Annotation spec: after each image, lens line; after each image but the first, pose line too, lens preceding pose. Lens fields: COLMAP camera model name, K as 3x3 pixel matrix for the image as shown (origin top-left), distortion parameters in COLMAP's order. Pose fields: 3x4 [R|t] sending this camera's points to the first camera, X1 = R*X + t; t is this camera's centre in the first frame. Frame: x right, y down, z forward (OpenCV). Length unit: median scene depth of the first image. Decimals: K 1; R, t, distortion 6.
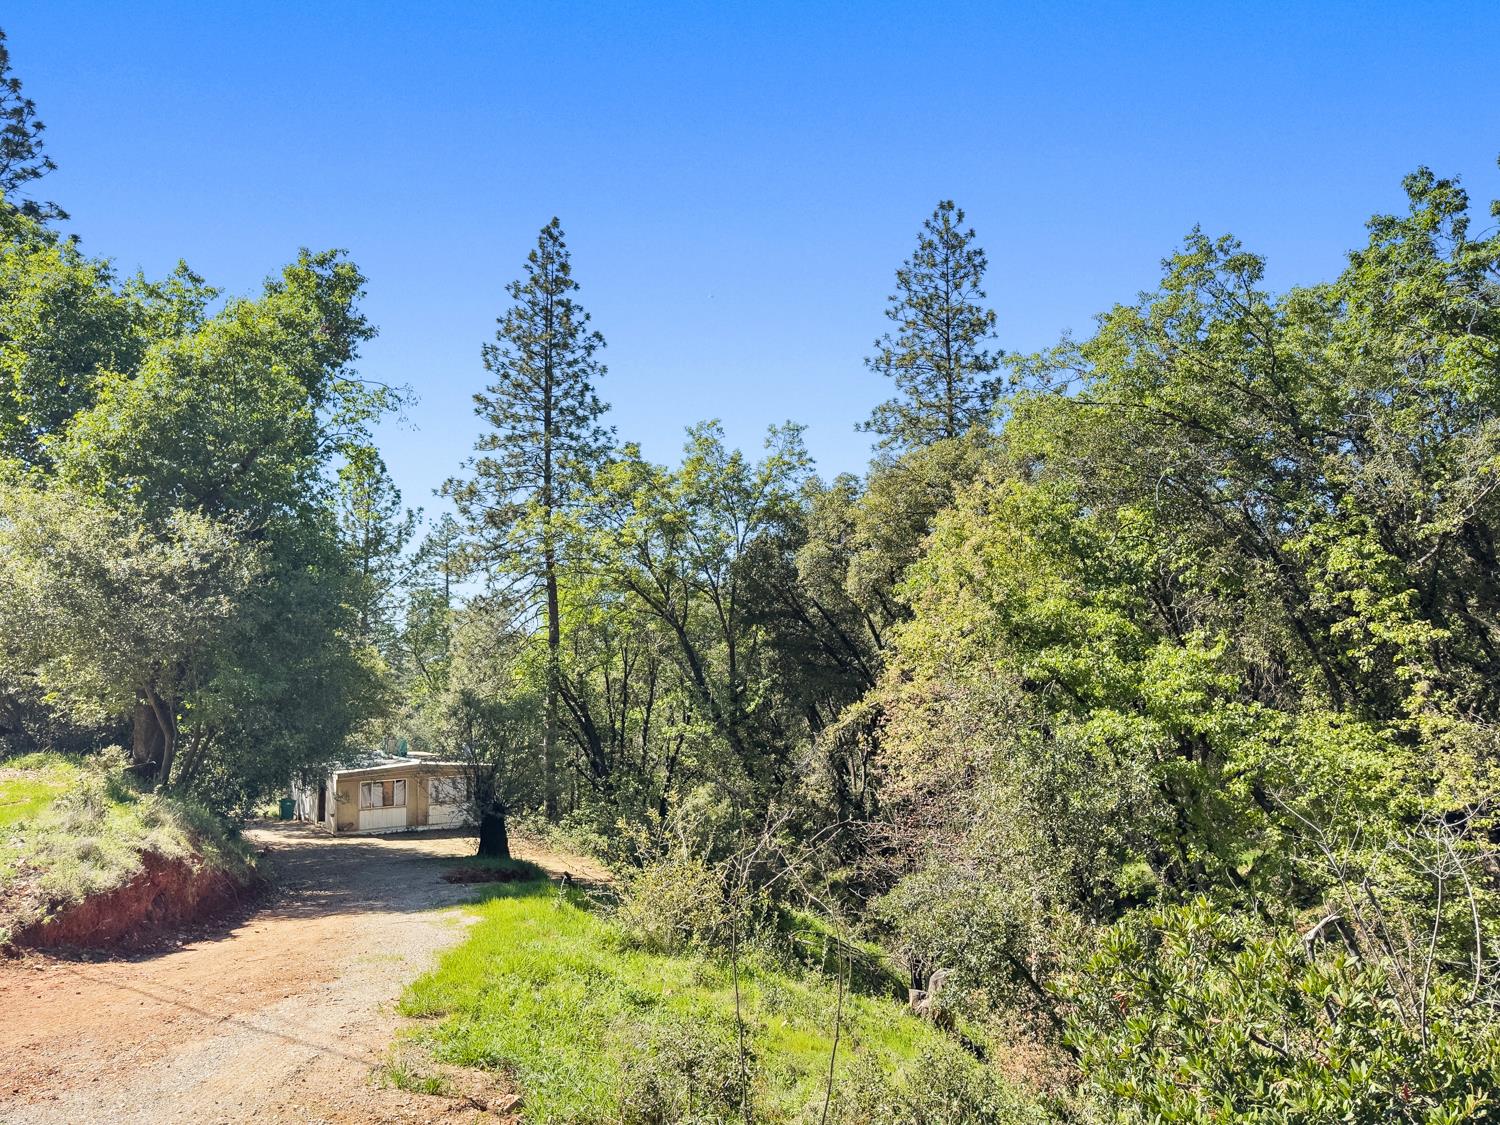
lens RADIAL K [[1049.4, 0, 749.7], [0, 1049.4, 565.1], [0, 0, 1]] dist [0.047571, -0.001438]
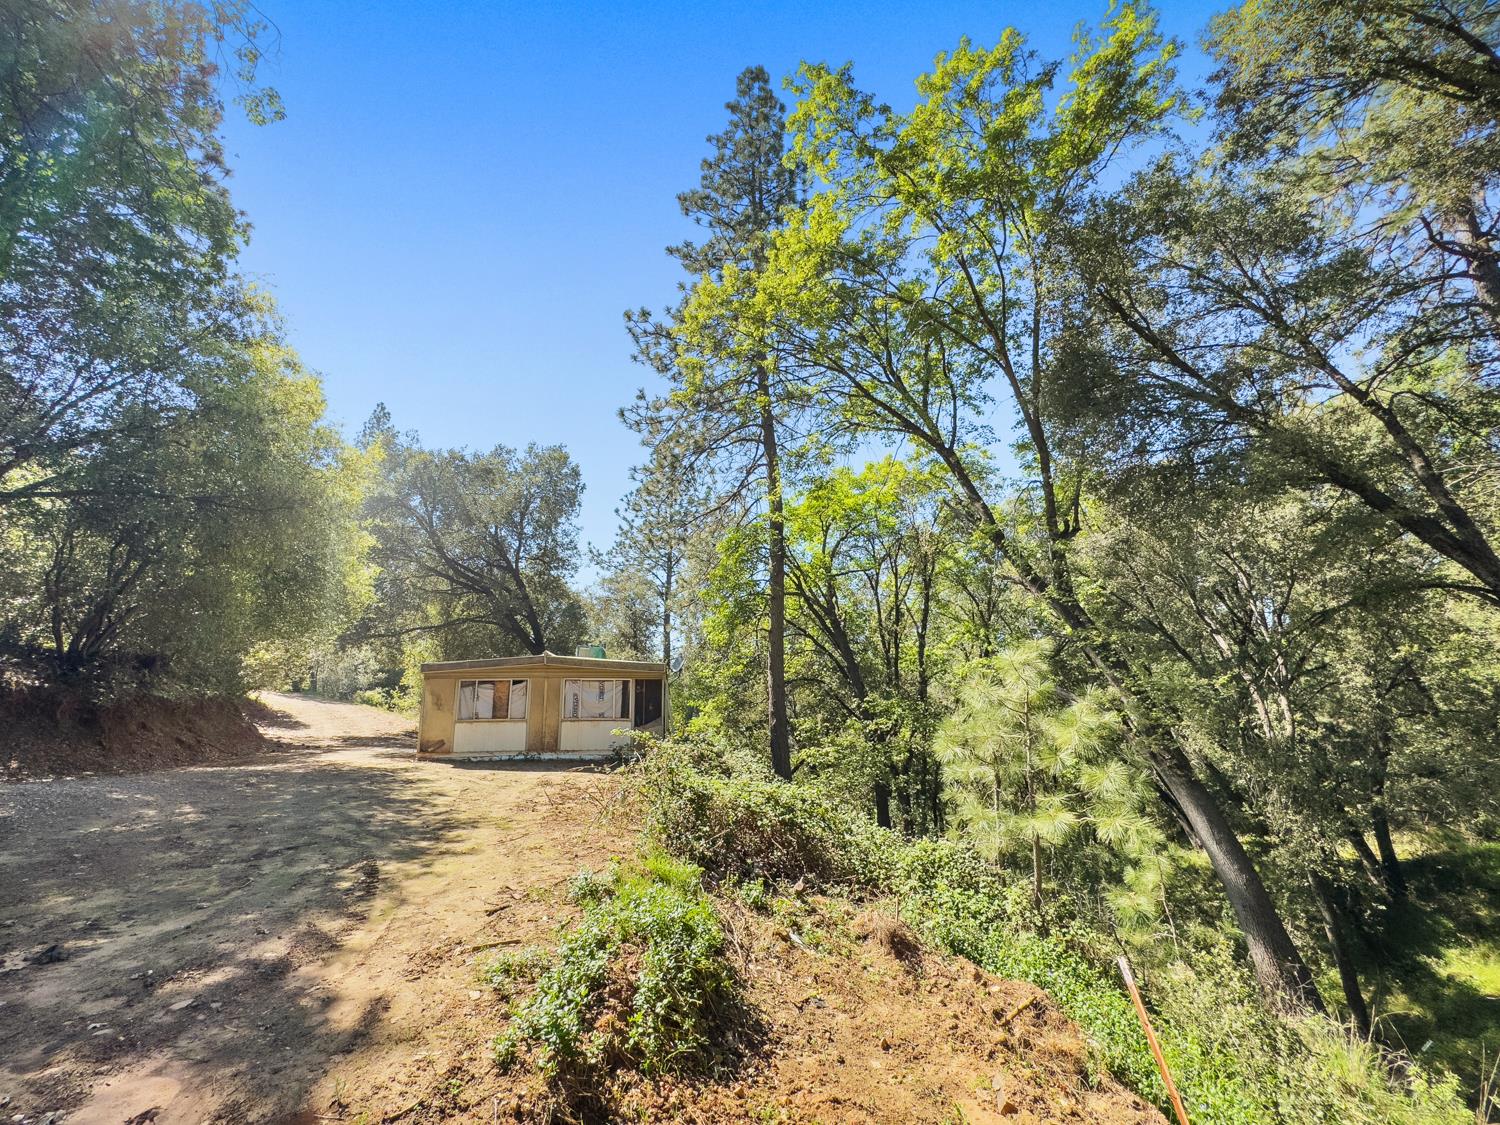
lens RADIAL K [[619.4, 0, 743.2], [0, 619.4, 560.3], [0, 0, 1]] dist [0.001341, 0.004193]
pose [[0.897249, -0.103891, -0.429129, -0.022440], [0.053233, 0.990287, -0.128443, 0.152774], [0.438305, 0.092401, 0.894064, 0.578608]]
